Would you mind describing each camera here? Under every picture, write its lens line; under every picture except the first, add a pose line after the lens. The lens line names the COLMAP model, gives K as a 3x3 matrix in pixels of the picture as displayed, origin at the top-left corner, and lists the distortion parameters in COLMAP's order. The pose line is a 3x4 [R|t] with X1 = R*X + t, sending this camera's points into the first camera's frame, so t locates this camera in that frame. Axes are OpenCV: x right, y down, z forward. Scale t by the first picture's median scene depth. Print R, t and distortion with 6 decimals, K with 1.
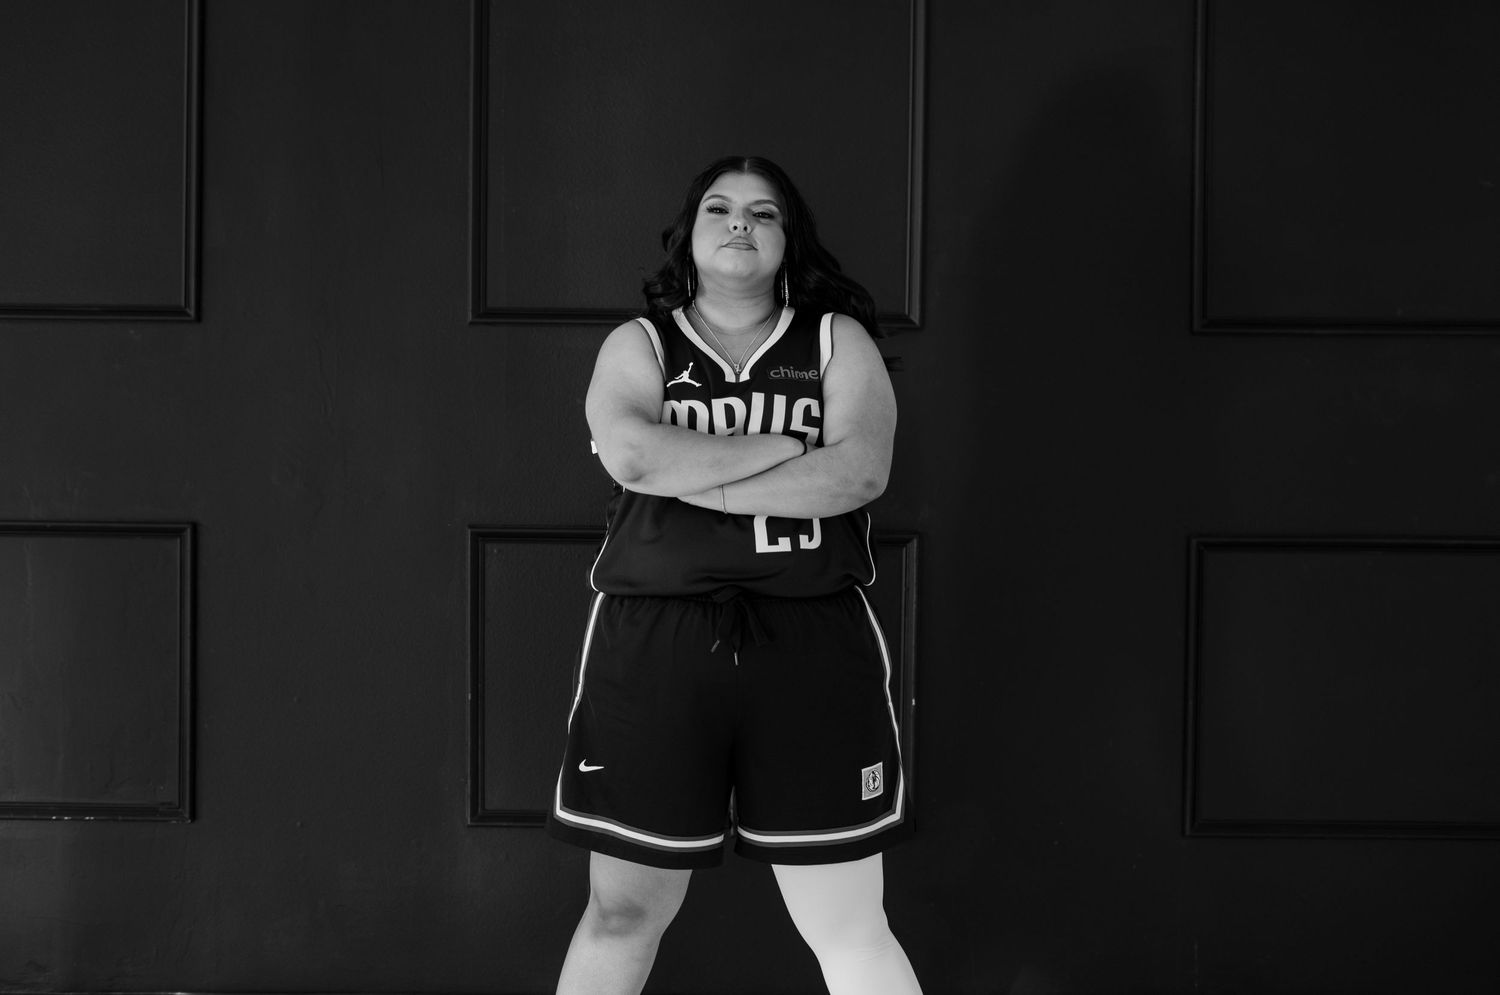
lens RADIAL K [[2412.7, 0, 685.1], [0, 2412.7, 518.5], [0, 0, 1]] dist [-0.031493, -0.064016]
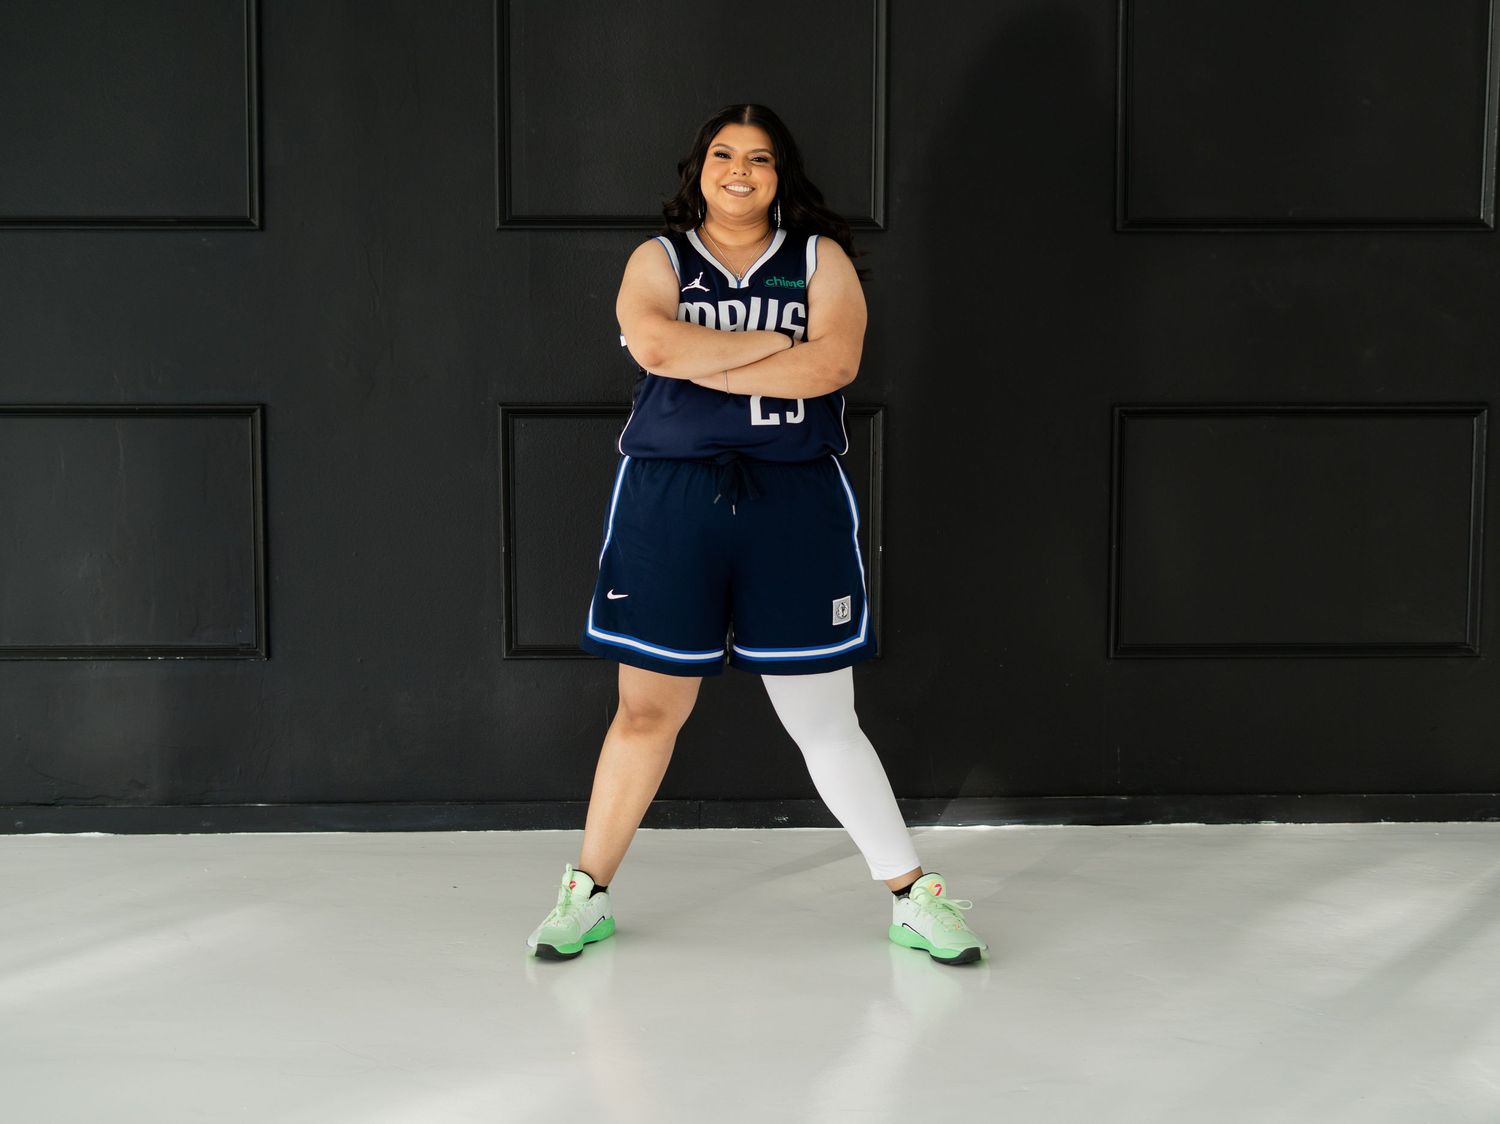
lens RADIAL K [[2195.8, 0, 750.0], [0, 2195.8, 562.0], [0, 0, 1]] dist [-0.040136, -0.083401]
pose [[0.999315, -0.013987, 0.034259, -0.011068], [0.011328, 0.996996, 0.076626, -0.001026], [-0.035228, -0.076185, 0.996471, -0.127927]]
